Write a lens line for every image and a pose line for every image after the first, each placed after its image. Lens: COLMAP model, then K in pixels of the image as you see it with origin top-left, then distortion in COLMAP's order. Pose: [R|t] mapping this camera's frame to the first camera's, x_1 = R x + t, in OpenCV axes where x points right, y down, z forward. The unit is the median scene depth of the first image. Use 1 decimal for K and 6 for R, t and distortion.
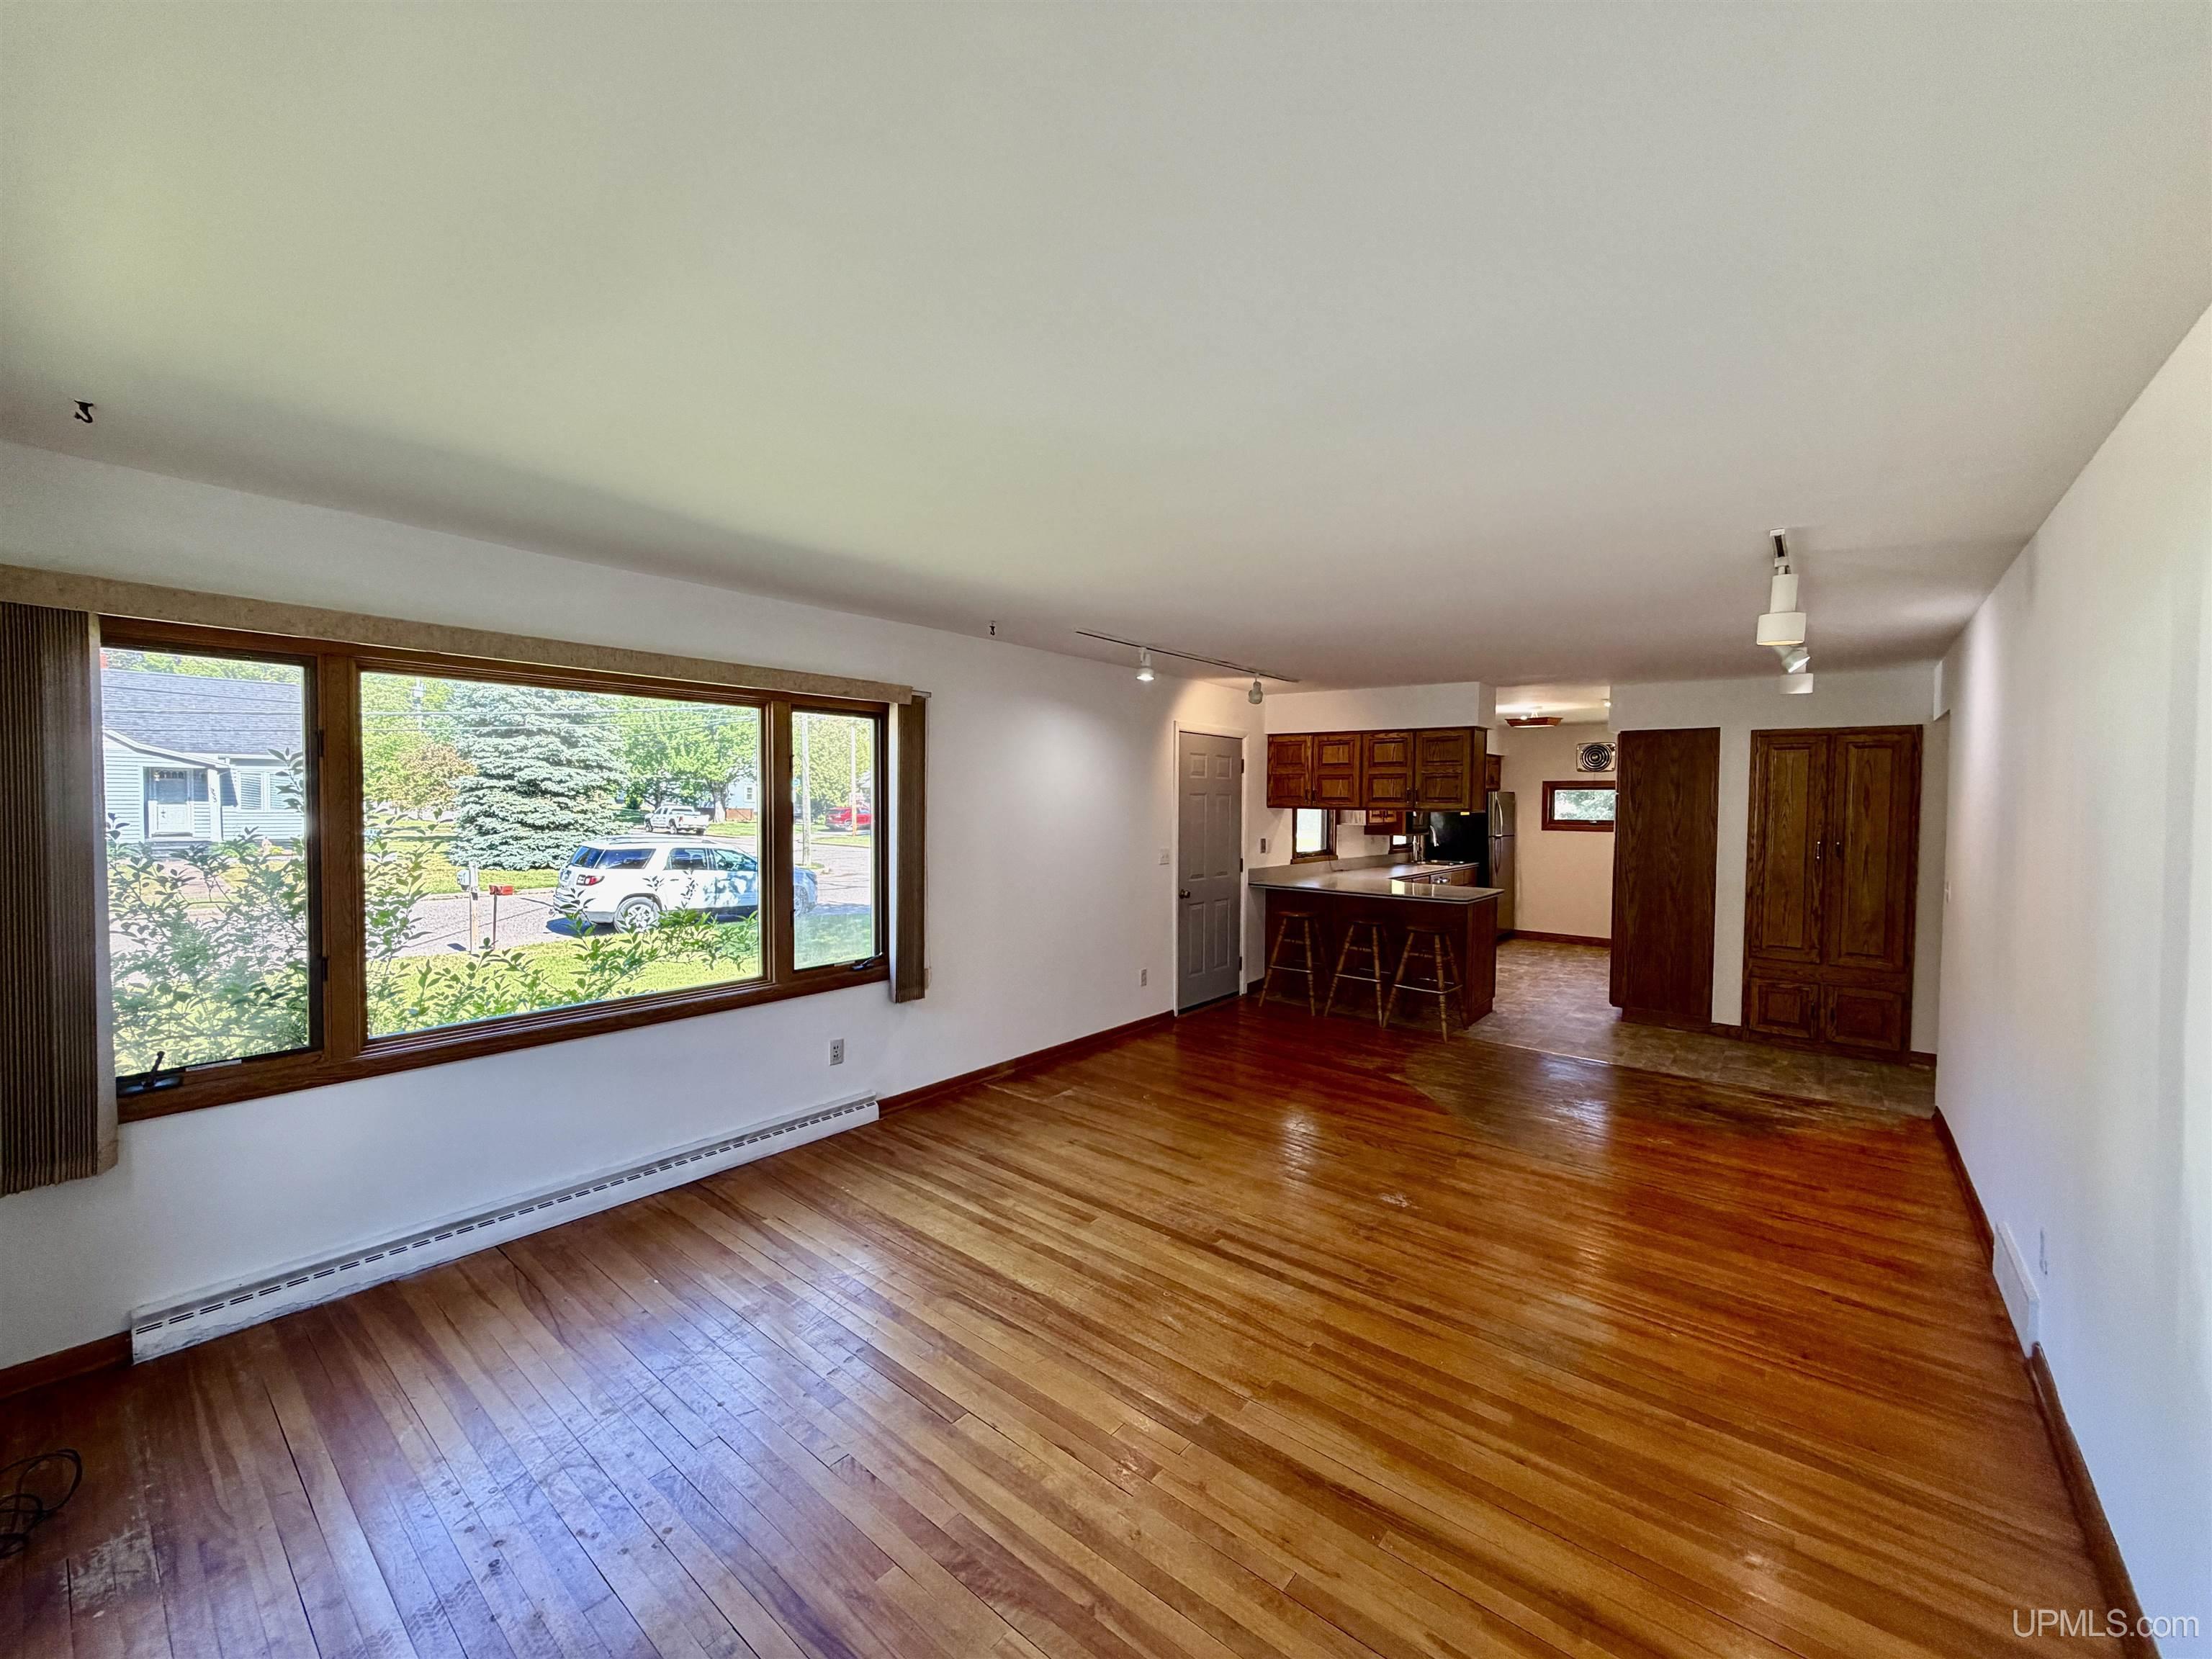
lens RADIAL K [[908.6, 0, 1070.9], [0, 908.6, 826.9], [0, 0, 1]] dist [0.019680, -0.000122]
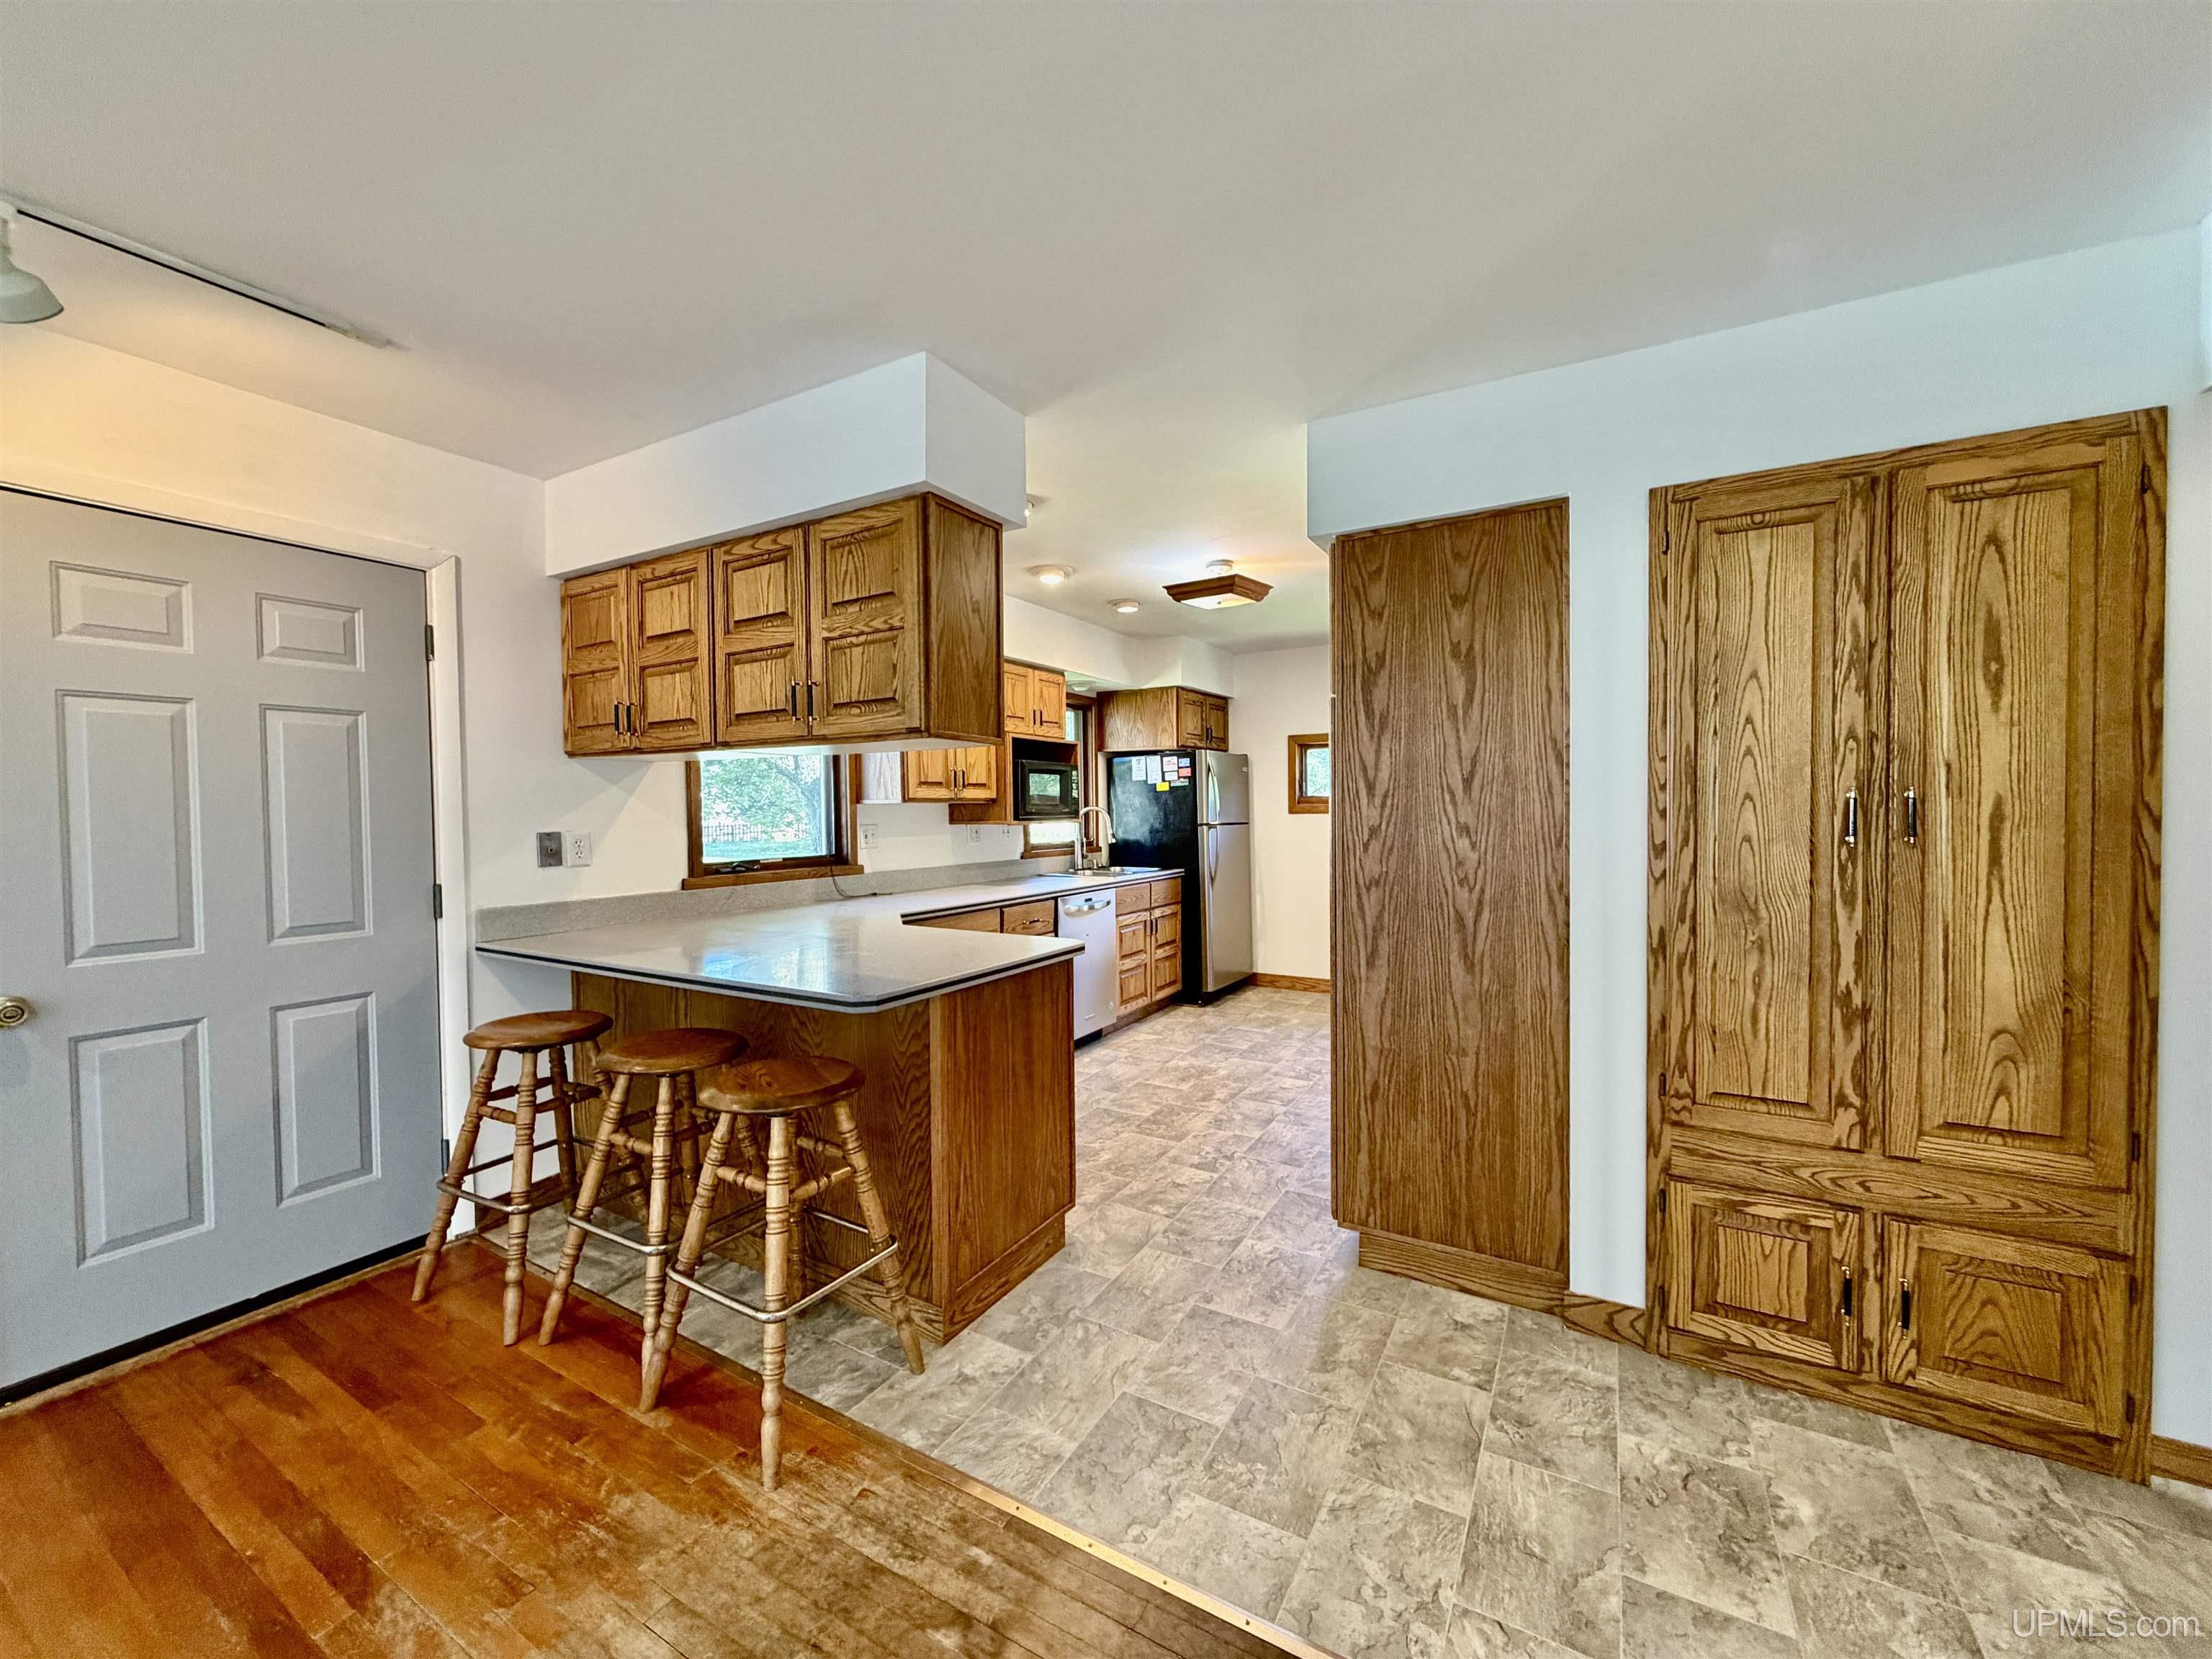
lens RADIAL K [[908.6, 0, 1070.9], [0, 908.6, 826.9], [0, 0, 1]] dist [0.019680, -0.000122]
pose [[0.988719, -0.022861, 0.148028, 0.447709], [0.024399, 0.999665, -0.008582, 0.023269], [-0.147783, 0.012097, 0.988946, 0.660560]]
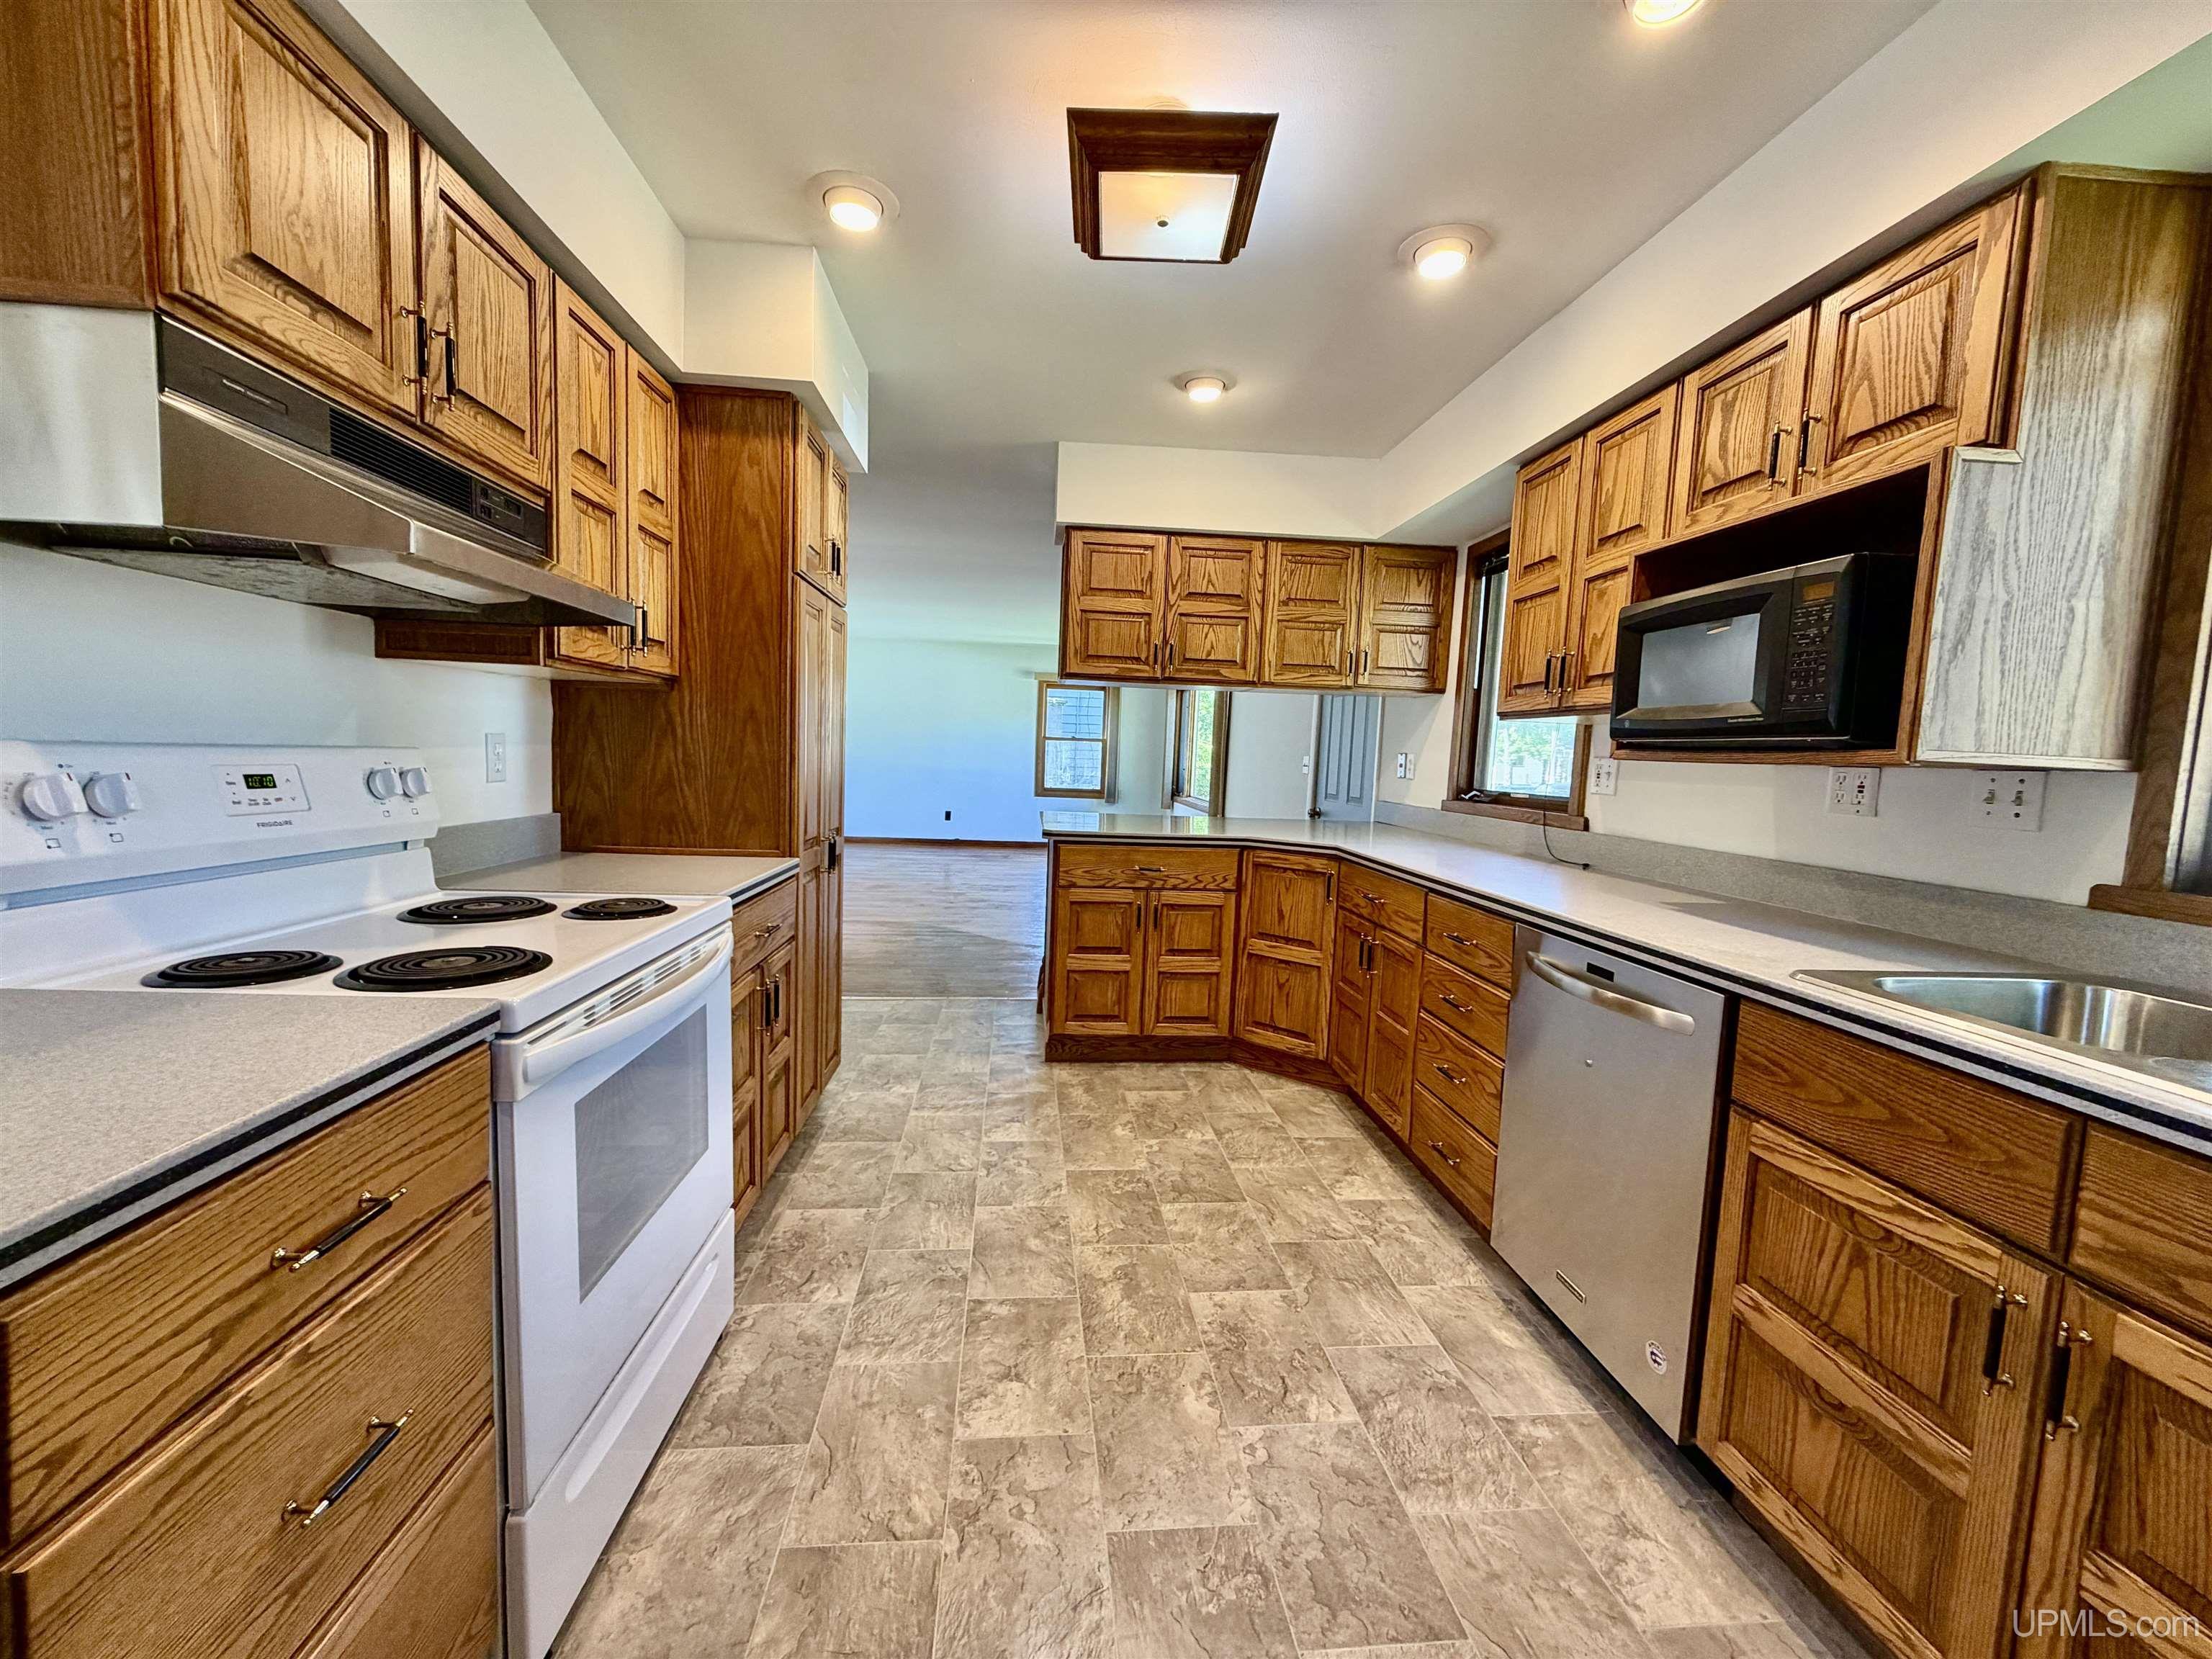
lens RADIAL K [[871.4, 0, 1101.9], [0, 871.4, 826.3], [0, 0, 1]] dist [-0.002609, -0.000172]
pose [[-0.707010, 0.021506, -0.706876, 0.873605], [-0.072074, 0.992142, 0.102272, 0.019791], [0.703521, 0.123255, -0.699905, 1.511226]]
